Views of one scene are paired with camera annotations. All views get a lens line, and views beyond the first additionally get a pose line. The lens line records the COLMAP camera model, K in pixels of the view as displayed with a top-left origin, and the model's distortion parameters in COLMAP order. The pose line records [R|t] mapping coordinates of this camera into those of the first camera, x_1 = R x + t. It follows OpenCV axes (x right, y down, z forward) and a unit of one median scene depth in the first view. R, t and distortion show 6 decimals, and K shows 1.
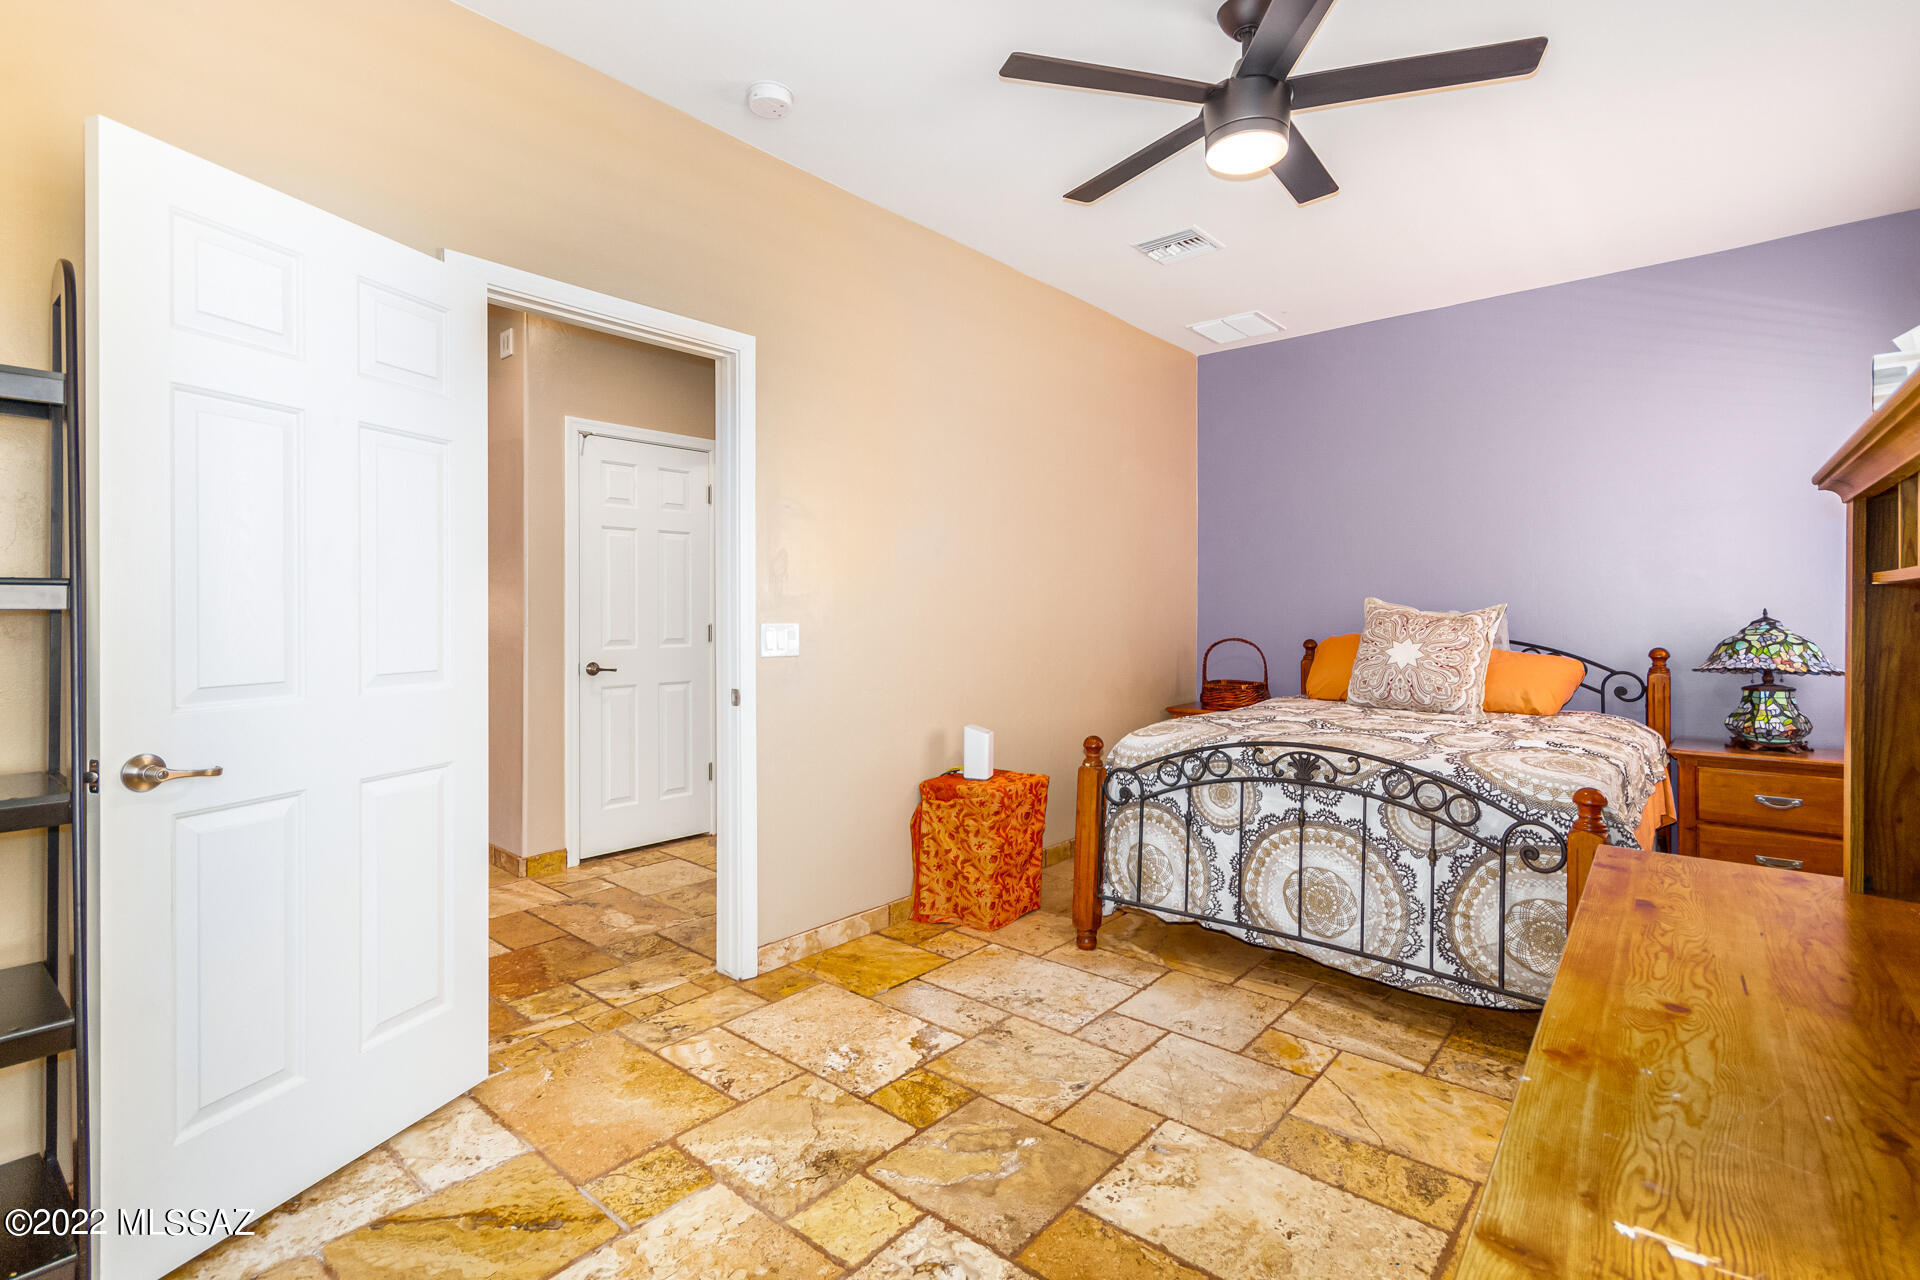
lens RADIAL K [[905.4, 0, 962.5], [0, 905.4, 636.8], [0, 0, 1]] dist [0.004287, -0.000185]
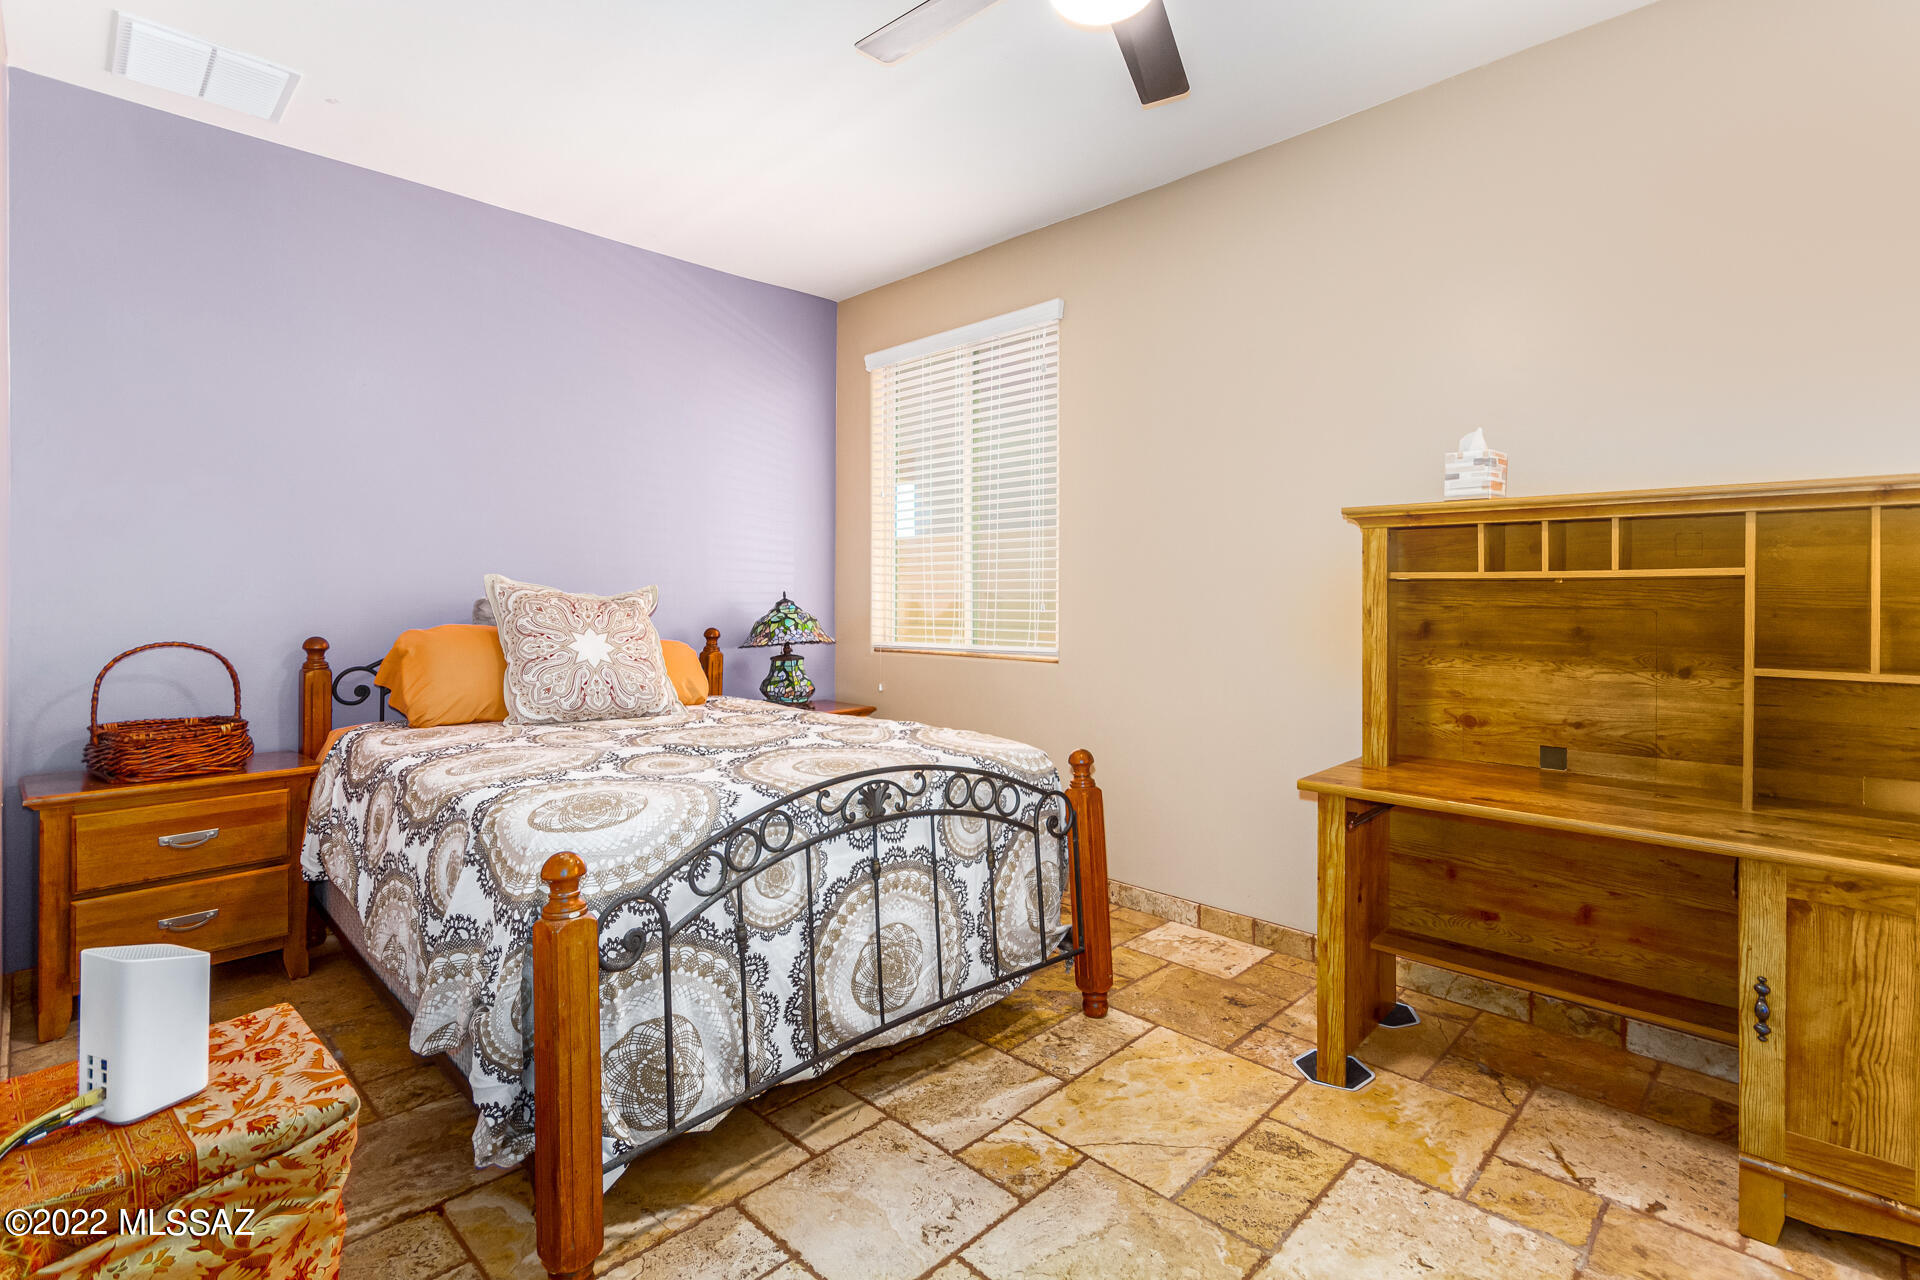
lens RADIAL K [[902.4, 0, 962.6], [0, 902.4, 607.0], [0, 0, 1]] dist [0.003109, 0.000445]
pose [[0.066043, -0.014784, 0.997707, -0.363941], [0.025130, 0.999598, 0.013149, -0.025593], [-0.997500, 0.024204, 0.066388, 0.862680]]
